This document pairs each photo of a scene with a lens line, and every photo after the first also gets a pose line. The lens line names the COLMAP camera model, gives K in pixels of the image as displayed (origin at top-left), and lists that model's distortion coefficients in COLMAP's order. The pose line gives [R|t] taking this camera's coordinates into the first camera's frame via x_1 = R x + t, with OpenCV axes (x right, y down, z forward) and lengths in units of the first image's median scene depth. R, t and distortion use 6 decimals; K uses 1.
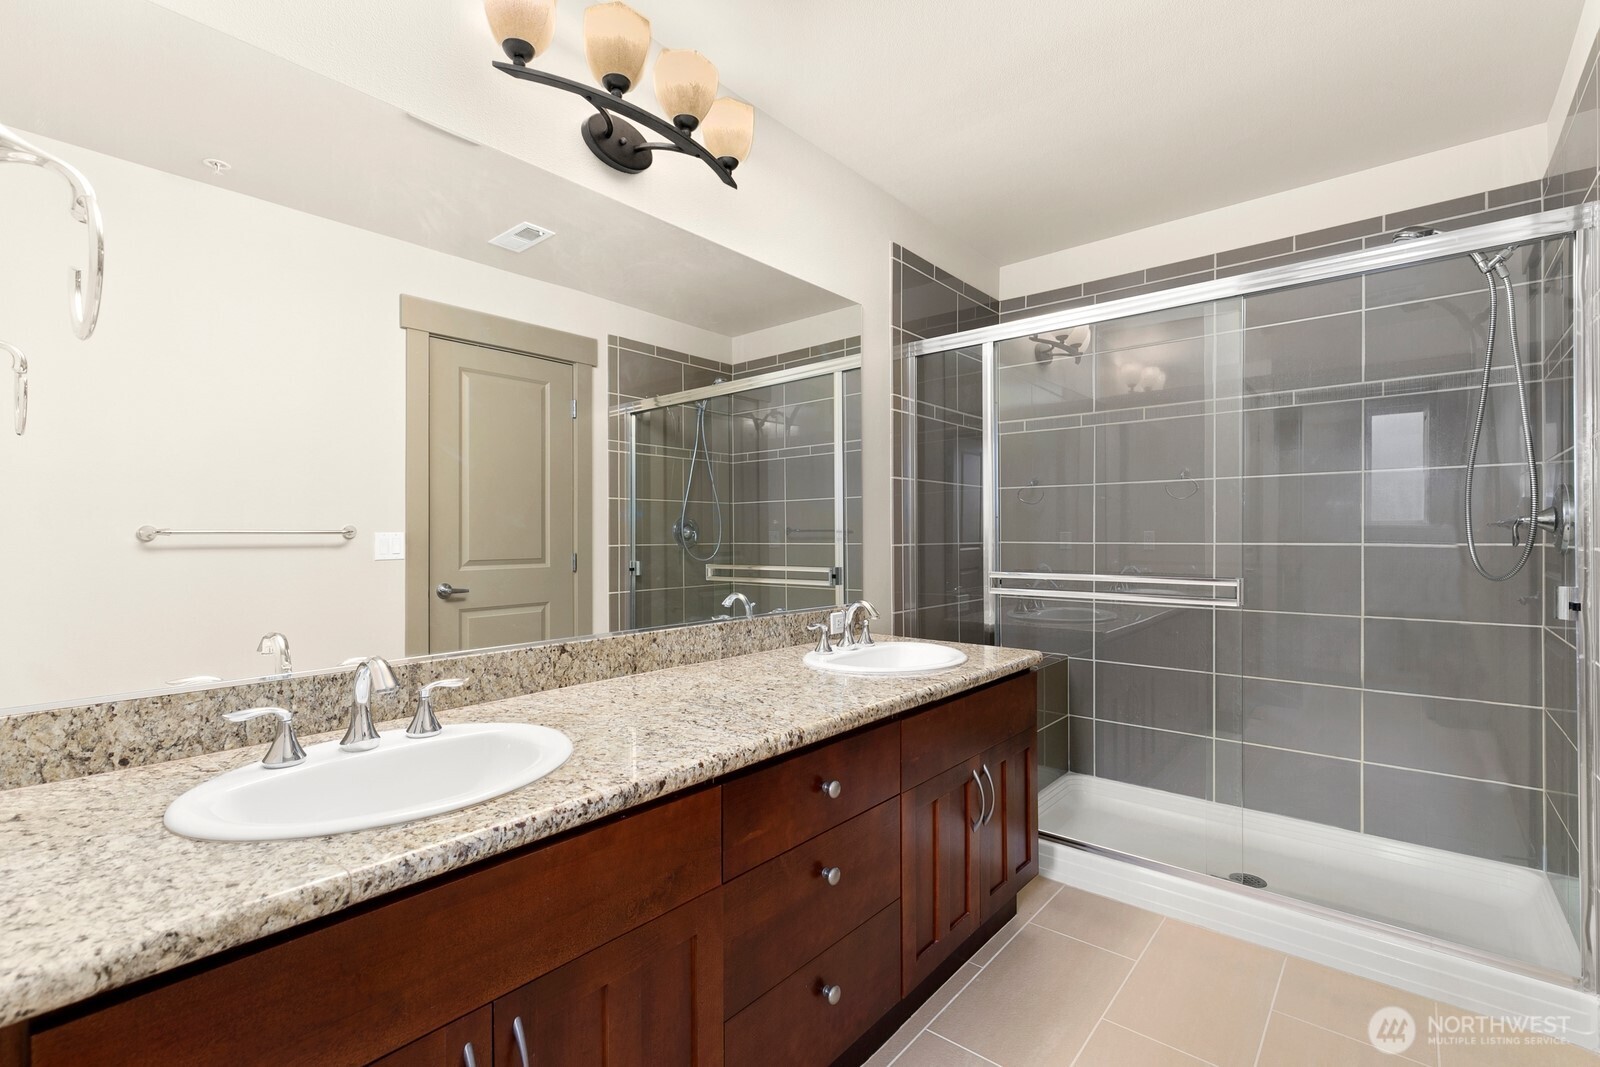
lens RADIAL K [[730.1, 0, 793.6], [0, 730.1, 532.8], [0, 0, 1]] dist [0.005063, 0.000853]
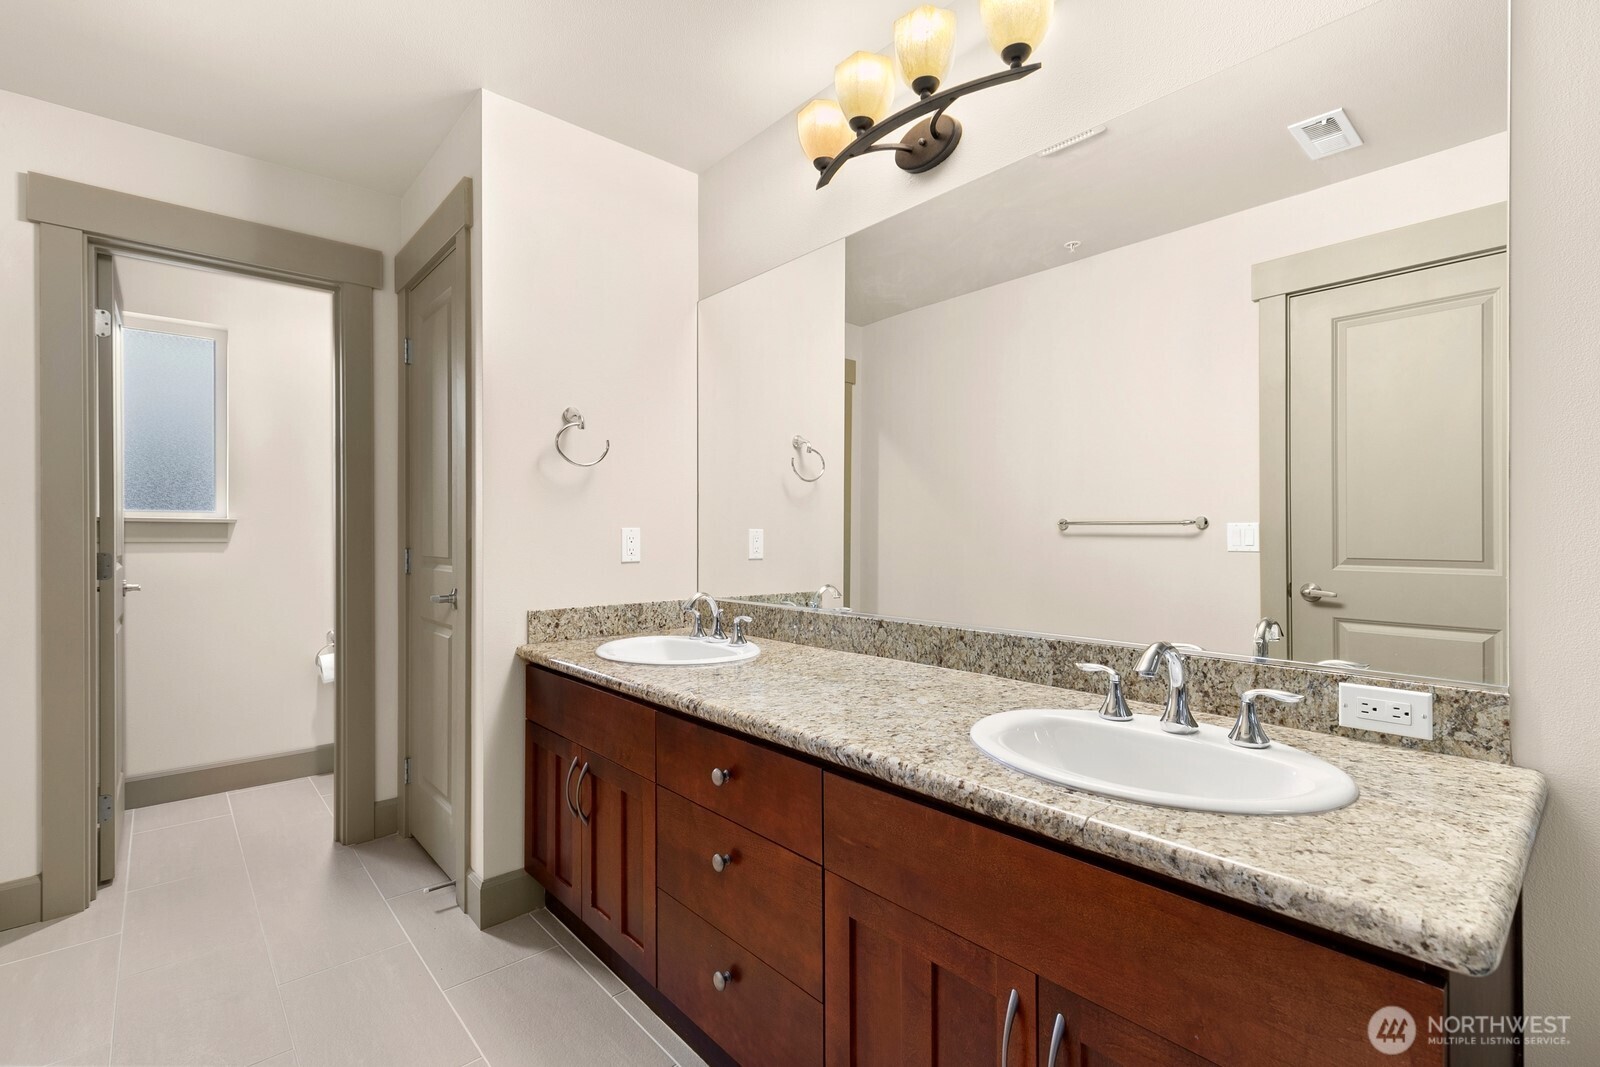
lens RADIAL K [[730.1, 0, 793.2], [0, 730.1, 531.8], [0, 0, 1]] dist [0.005063, 0.000853]
pose [[-0.134897, 0.007137, -0.990834, 0.785192], [0.006297, 0.999960, 0.006346, 0.003146], [0.990840, -0.005383, -0.134937, 0.932880]]
